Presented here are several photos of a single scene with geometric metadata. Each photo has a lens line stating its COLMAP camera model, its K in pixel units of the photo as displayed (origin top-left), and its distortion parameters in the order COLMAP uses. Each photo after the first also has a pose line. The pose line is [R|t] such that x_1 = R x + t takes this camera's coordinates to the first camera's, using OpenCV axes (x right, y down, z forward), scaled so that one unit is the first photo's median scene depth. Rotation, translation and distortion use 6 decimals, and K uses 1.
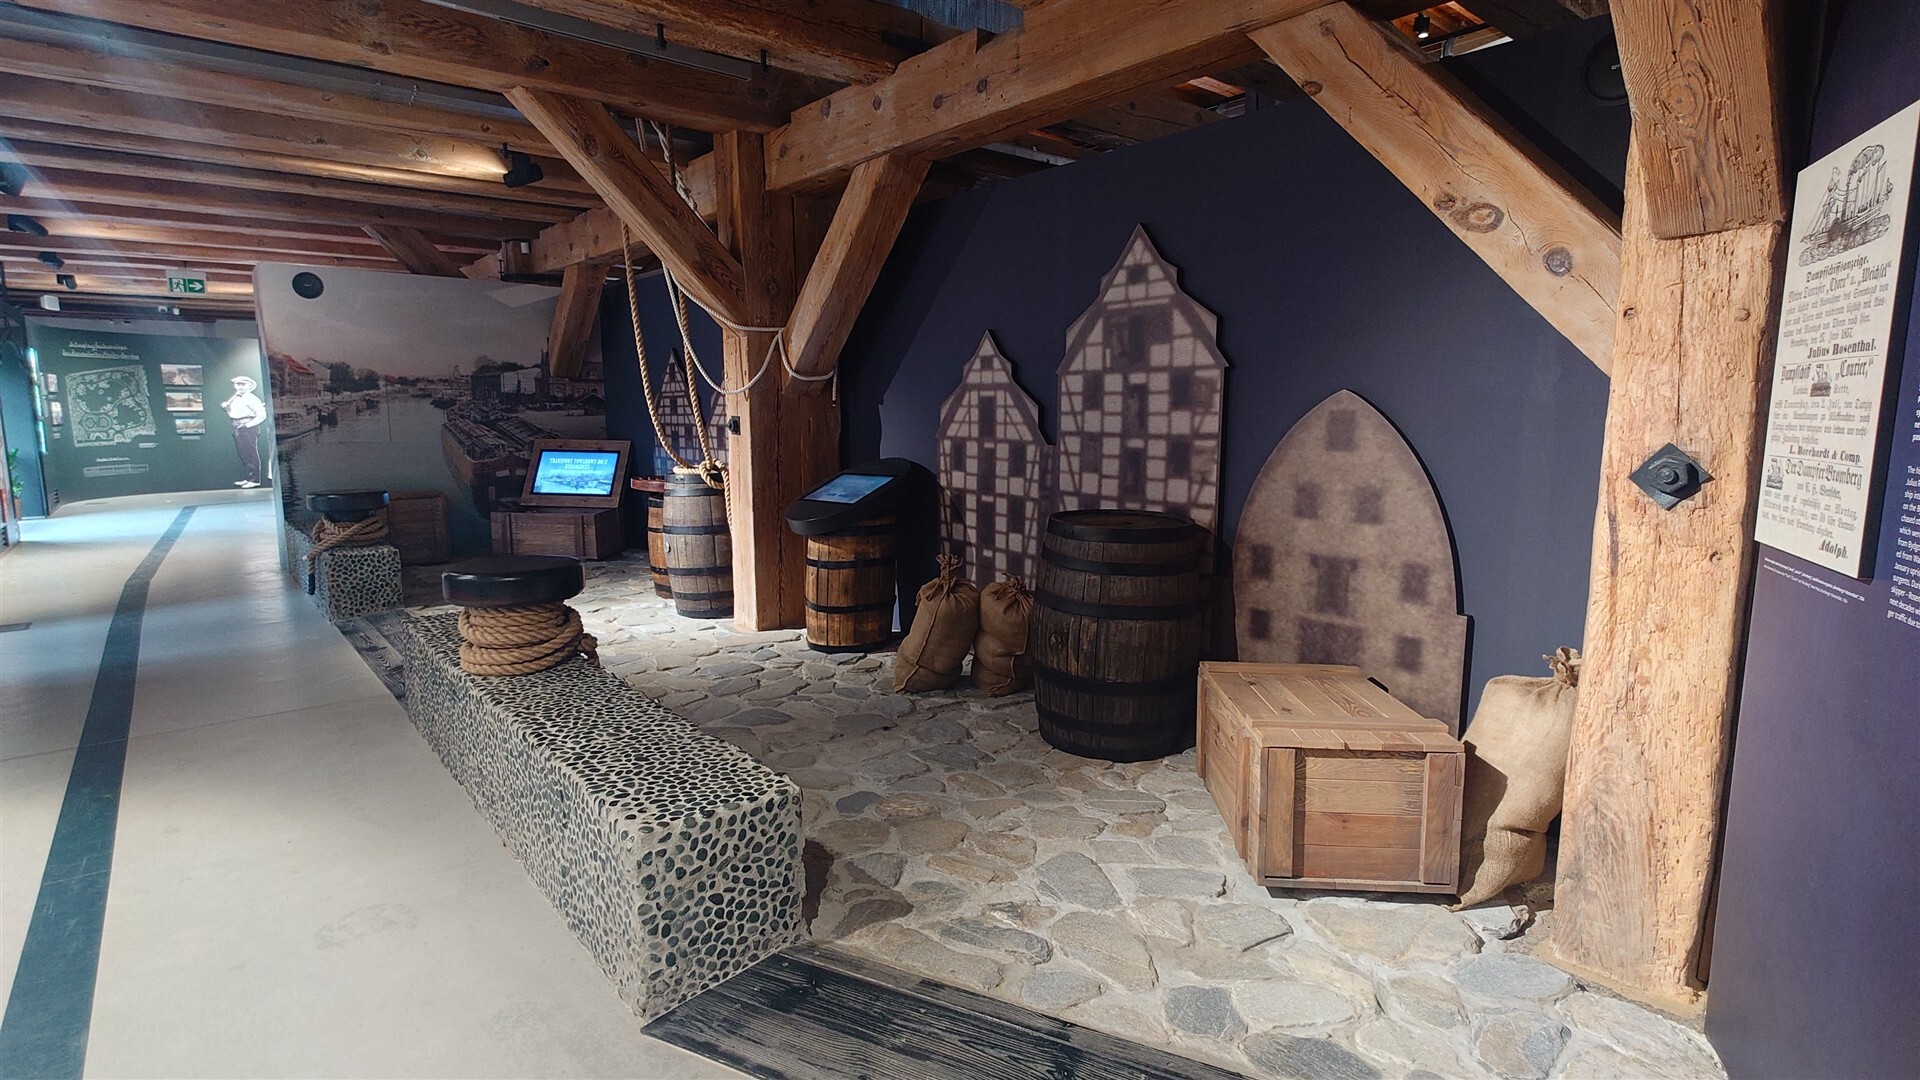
lens RADIAL K [[1008.0, 0, 957.9], [0, 1008.0, 545.7], [0, 0, 1]] dist [0.057943, -0.000185]
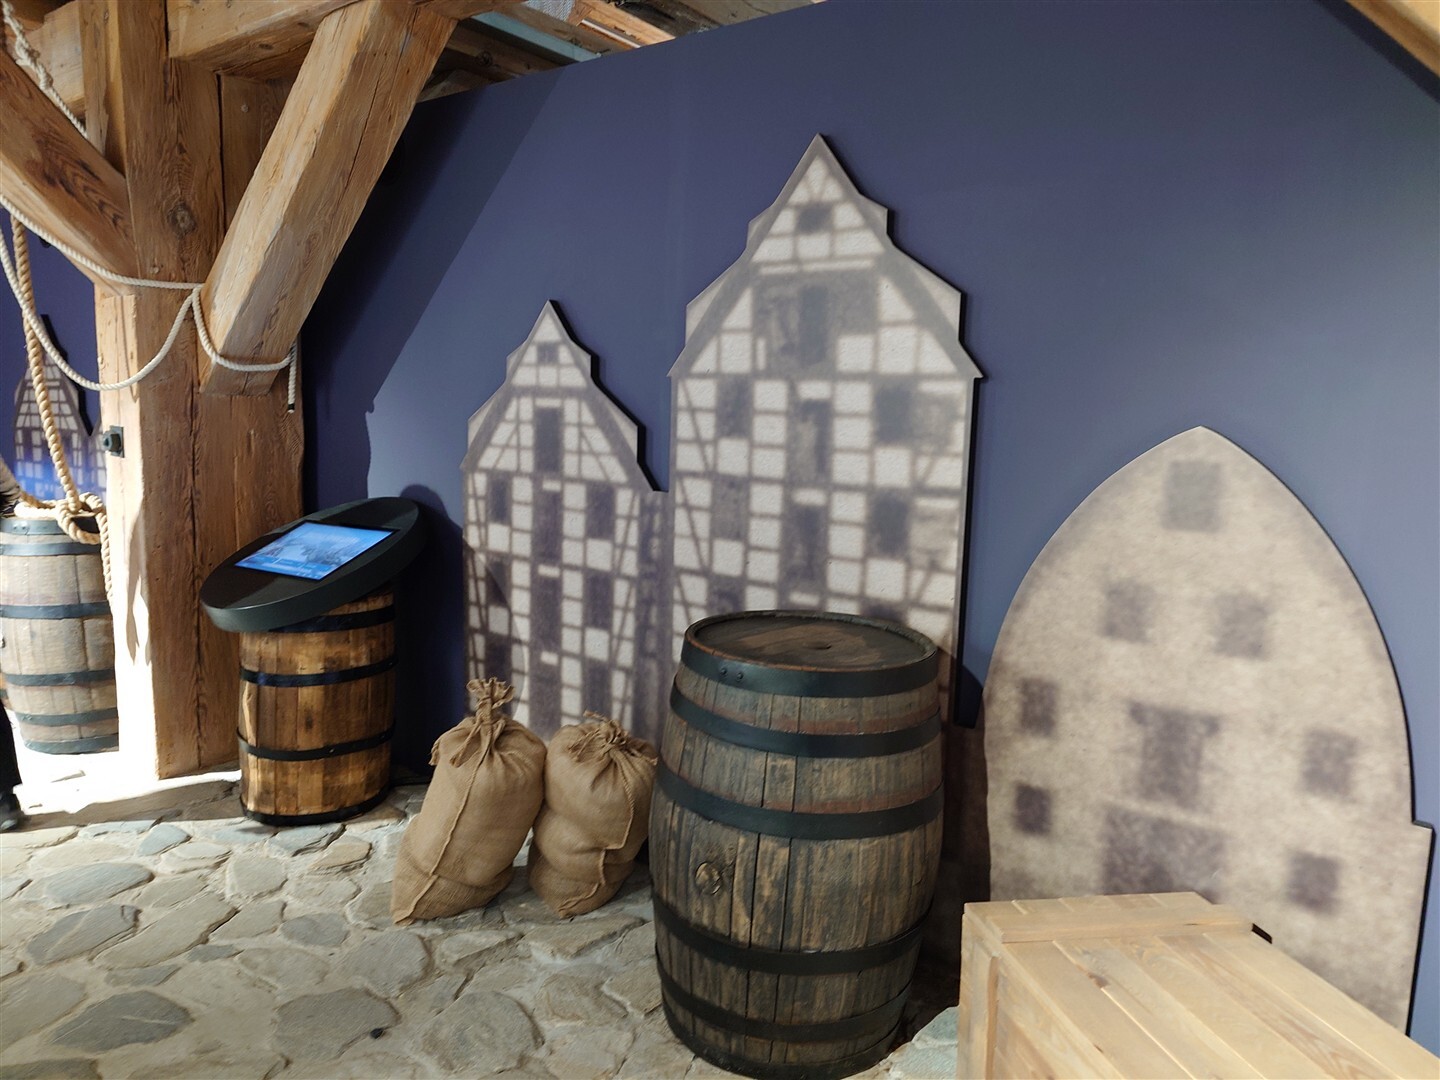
lens RADIAL K [[1048.7, 0, 720.7], [0, 1048.7, 538.4], [0, 0, 1]] dist [-0.002779, 0.002964]
pose [[0.971168, -0.004048, 0.238361, -0.024817], [0.005453, 0.999971, -0.005234, -0.071876], [-0.238333, 0.006383, 0.971163, 0.395177]]
